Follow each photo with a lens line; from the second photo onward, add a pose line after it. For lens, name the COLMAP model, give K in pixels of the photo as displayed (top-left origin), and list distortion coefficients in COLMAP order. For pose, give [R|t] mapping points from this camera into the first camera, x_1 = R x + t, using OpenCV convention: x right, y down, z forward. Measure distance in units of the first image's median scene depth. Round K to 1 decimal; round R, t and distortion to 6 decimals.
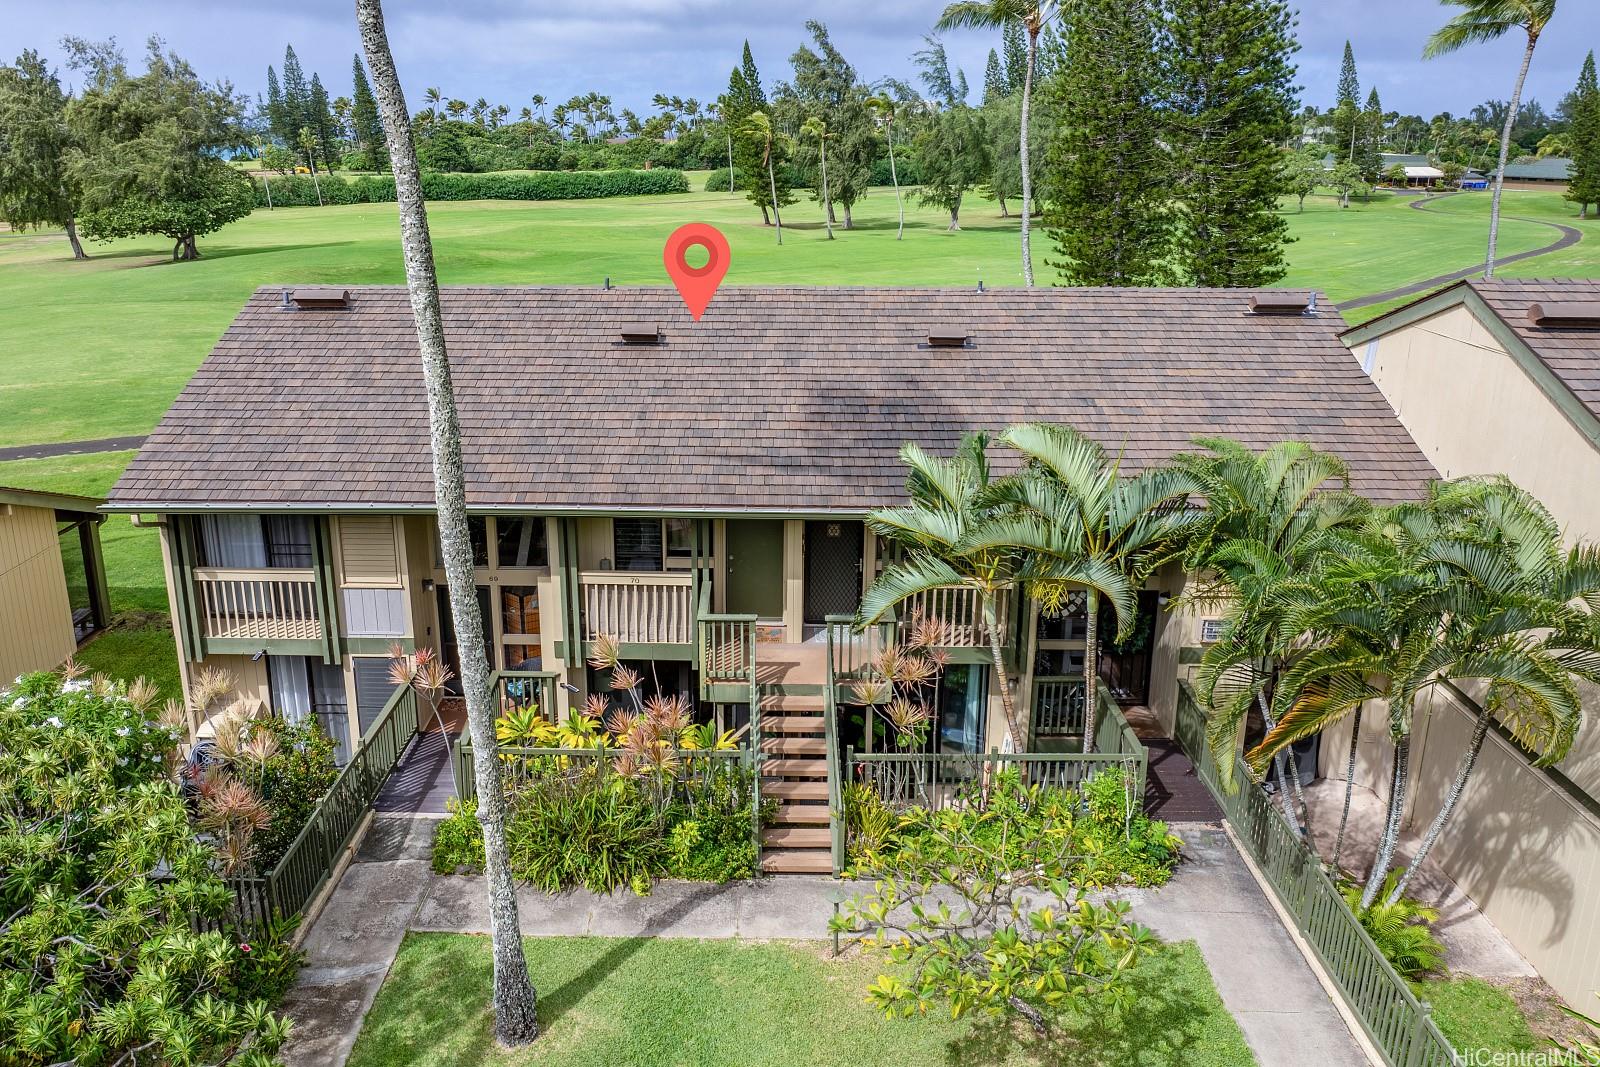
lens RADIAL K [[1257.3, 0, 800.0], [0, 1257.3, 533.5], [0, 0, 1]] dist [-0.031700, 0.001745]
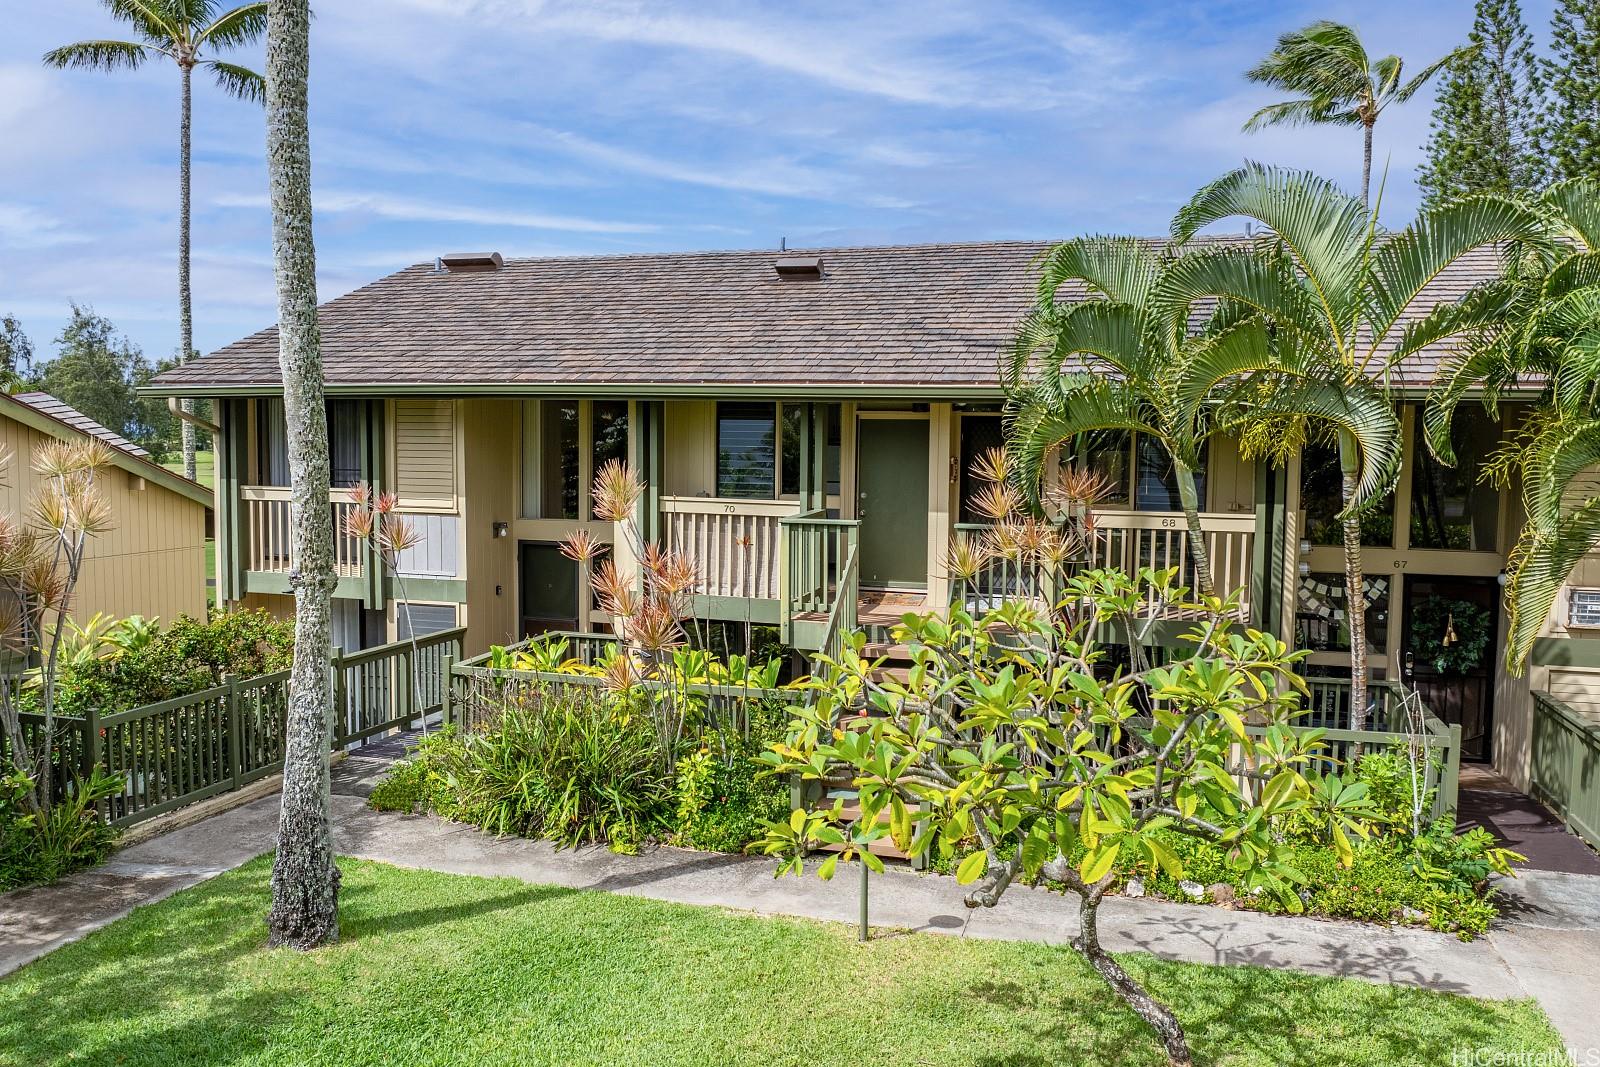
lens RADIAL K [[1285.7, 0, 800.0], [0, 1285.7, 533.5], [0, 0, 1]] dist [-0.010599, -0.000873]
pose [[0.960717, 0.026759, -0.276238, 0.125524], [-0.088877, 0.972586, -0.214887, 0.215932], [0.262915, 0.230997, 0.936758, 0.284846]]
